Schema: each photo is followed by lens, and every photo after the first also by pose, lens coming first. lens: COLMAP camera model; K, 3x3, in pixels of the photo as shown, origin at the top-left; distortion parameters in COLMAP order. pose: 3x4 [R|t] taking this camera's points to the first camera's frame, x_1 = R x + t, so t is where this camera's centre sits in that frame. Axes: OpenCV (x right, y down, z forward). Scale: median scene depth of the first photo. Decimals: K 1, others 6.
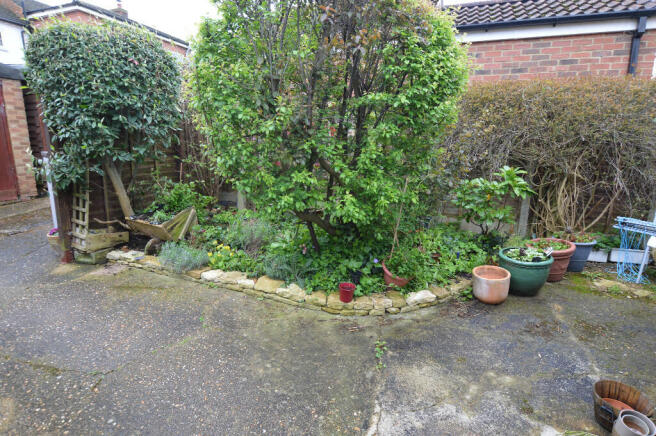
lens RADIAL K [[343.7, 0, 330.8], [0, 343.7, 220.0], [0, 0, 1]] dist [-0.020350, 0.001403]
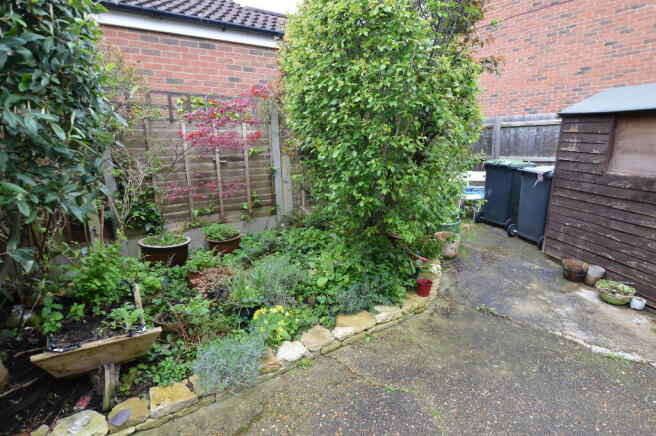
lens RADIAL K [[343.7, 0, 330.8], [0, 343.7, 220.0], [0, 0, 1]] dist [-0.020350, 0.001403]
pose [[0.527722, -0.228452, 0.818119, -1.832022], [0.208746, 0.968496, 0.135793, -0.393901], [-0.823368, 0.099118, 0.558786, 1.194305]]
